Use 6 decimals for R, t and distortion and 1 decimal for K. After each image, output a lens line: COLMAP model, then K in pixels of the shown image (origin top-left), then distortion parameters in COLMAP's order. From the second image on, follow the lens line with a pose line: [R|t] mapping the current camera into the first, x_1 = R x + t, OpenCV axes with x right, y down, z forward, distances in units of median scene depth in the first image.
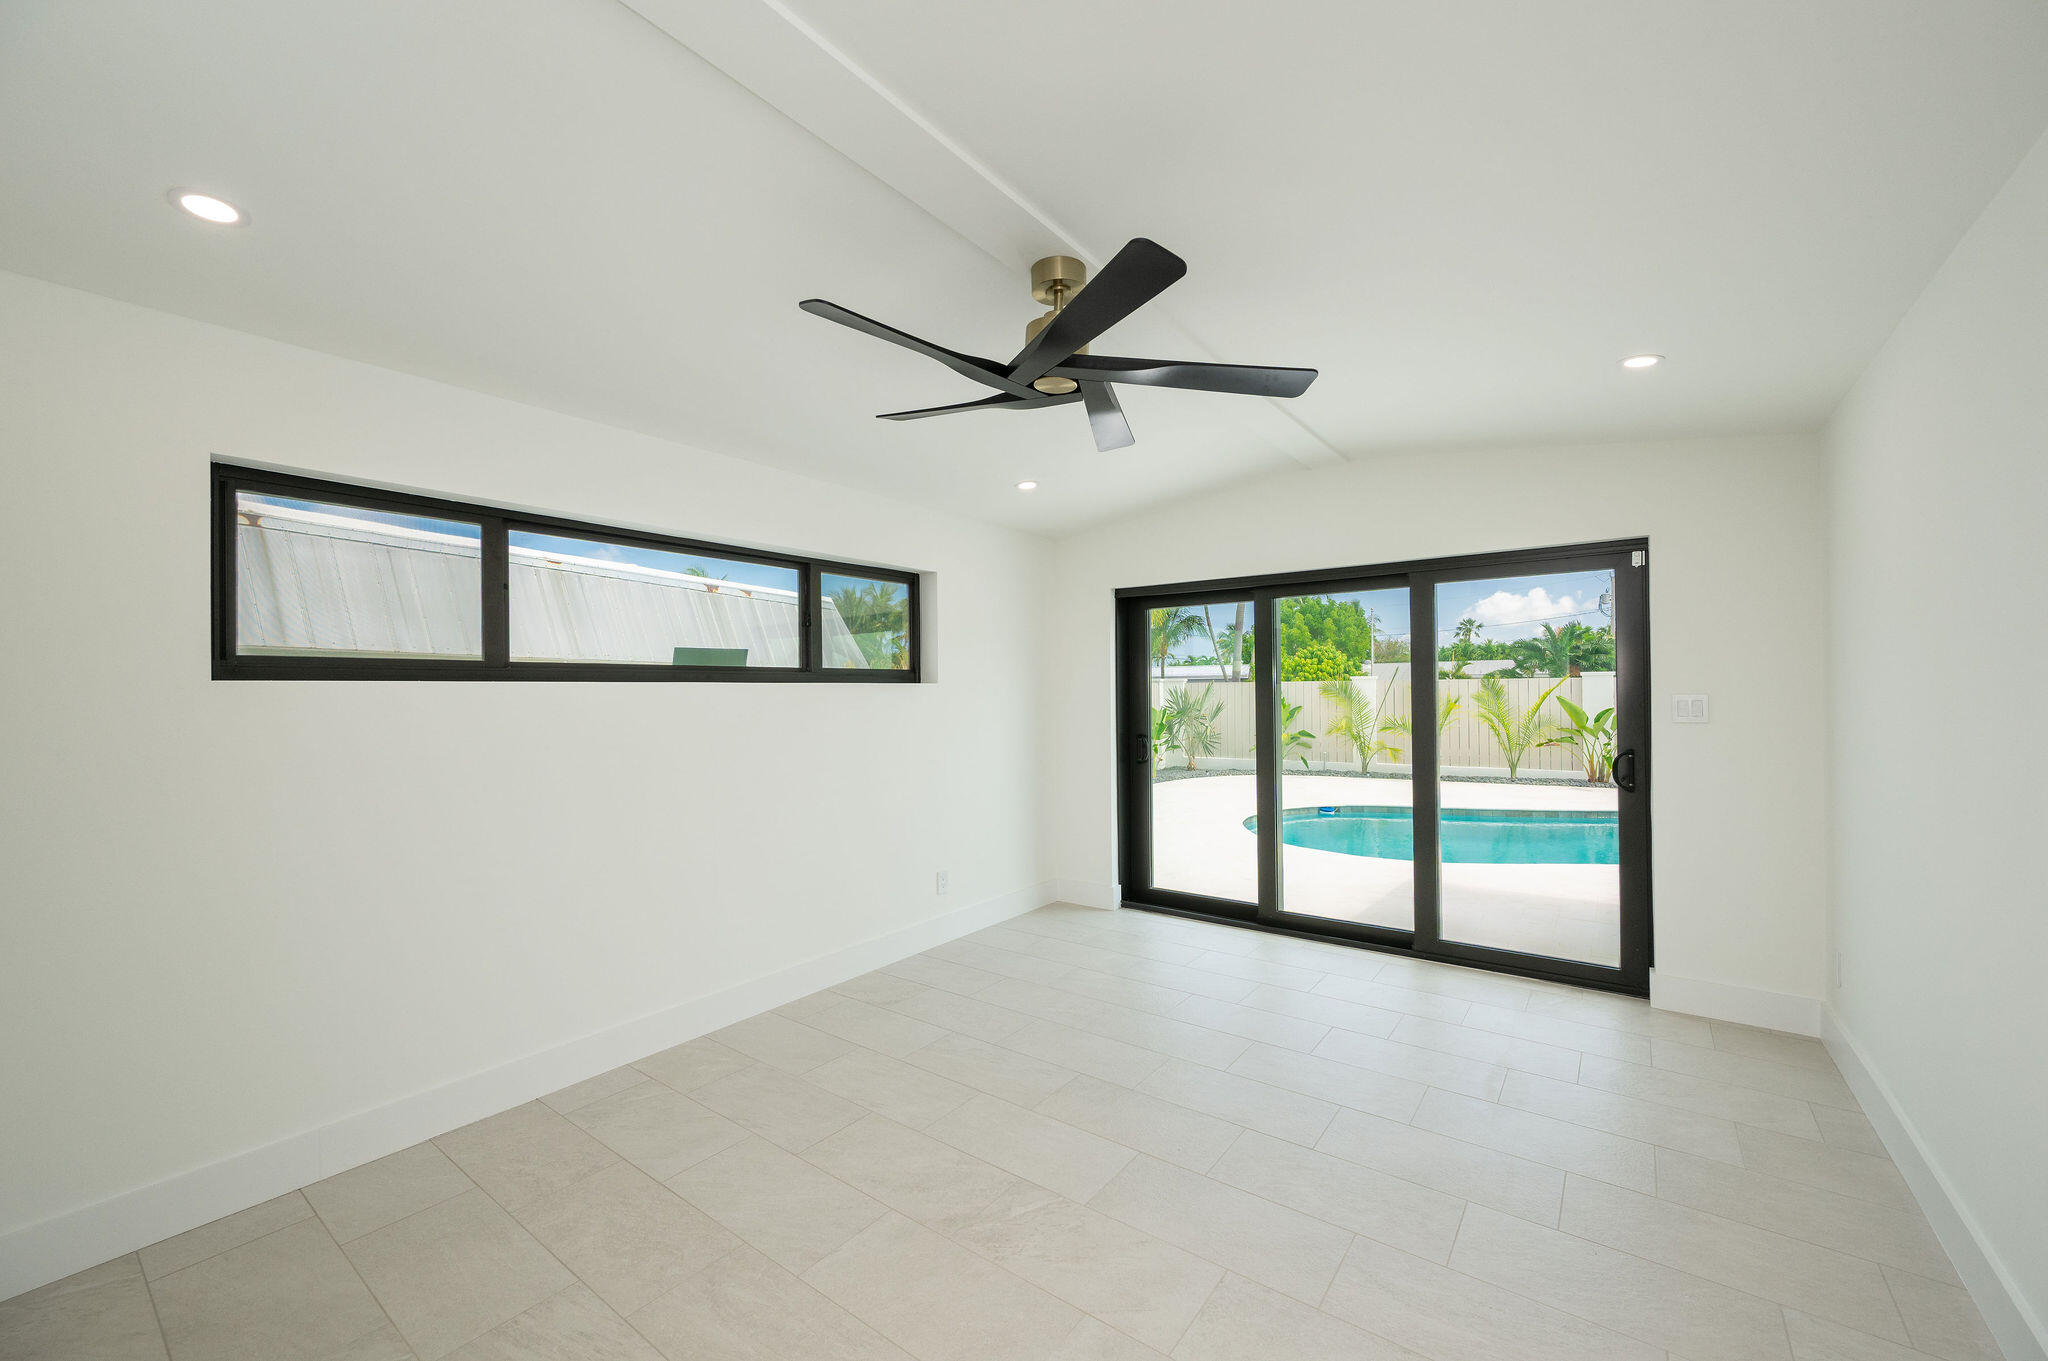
lens RADIAL K [[803.0, 0, 1026.9], [0, 803.0, 688.9], [0, 0, 1]] dist [-0.000497, -0.000014]
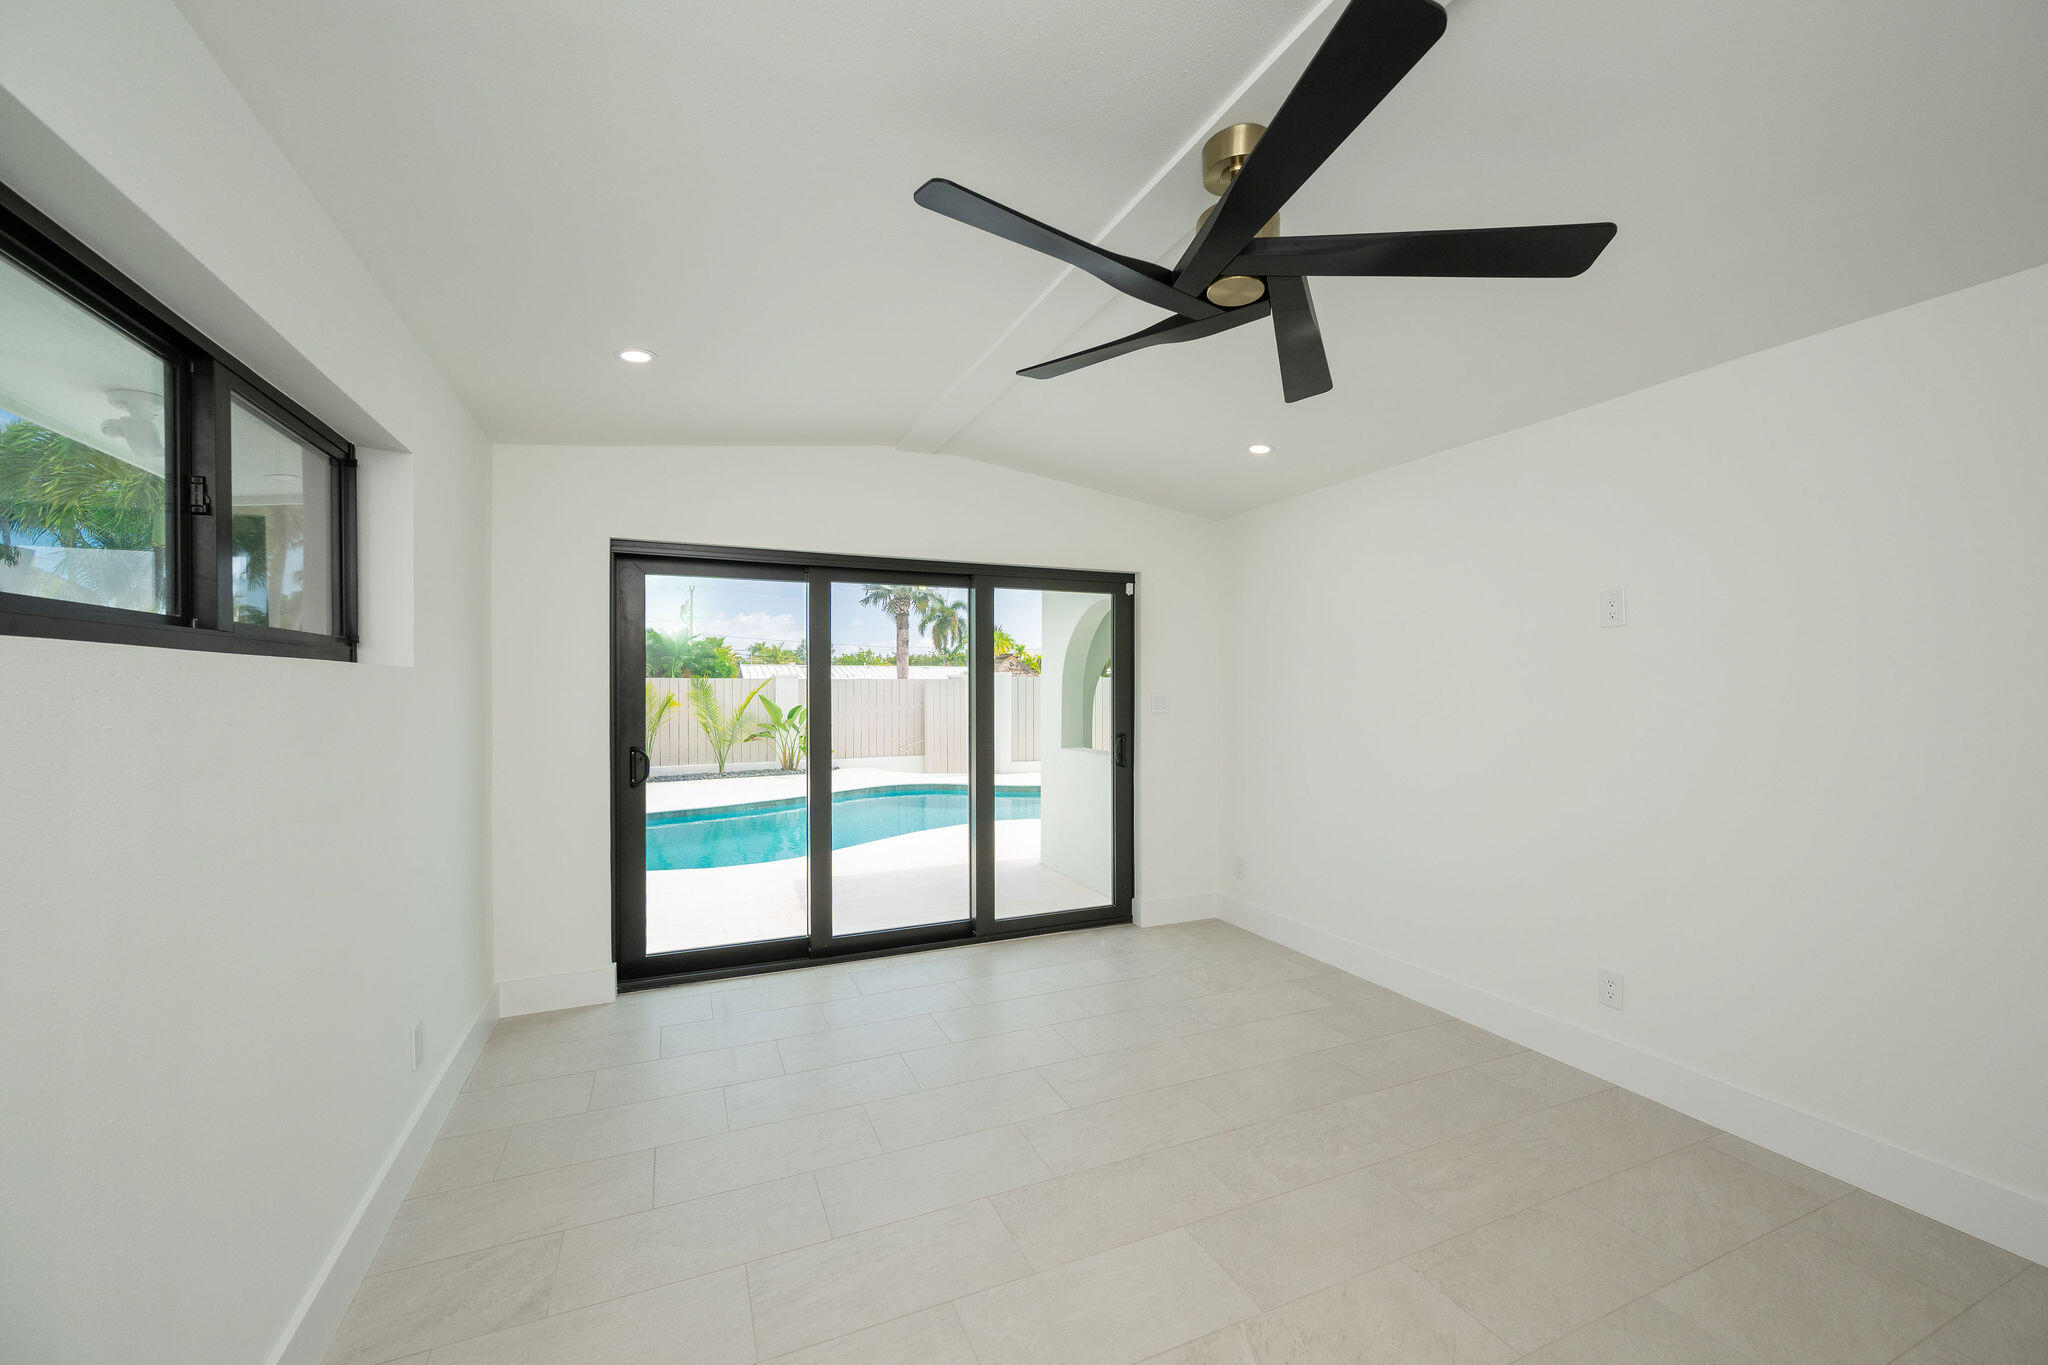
lens RADIAL K [[803.0, 0, 1026.9], [0, 803.0, 690.9], [0, 0, 1]] dist [-0.000497, -0.000014]
pose [[0.484575, 0.006554, 0.874725, -0.136978], [-0.008607, 0.999959, -0.002724, 0.002871], [-0.874708, -0.006209, 0.484611, 0.149302]]
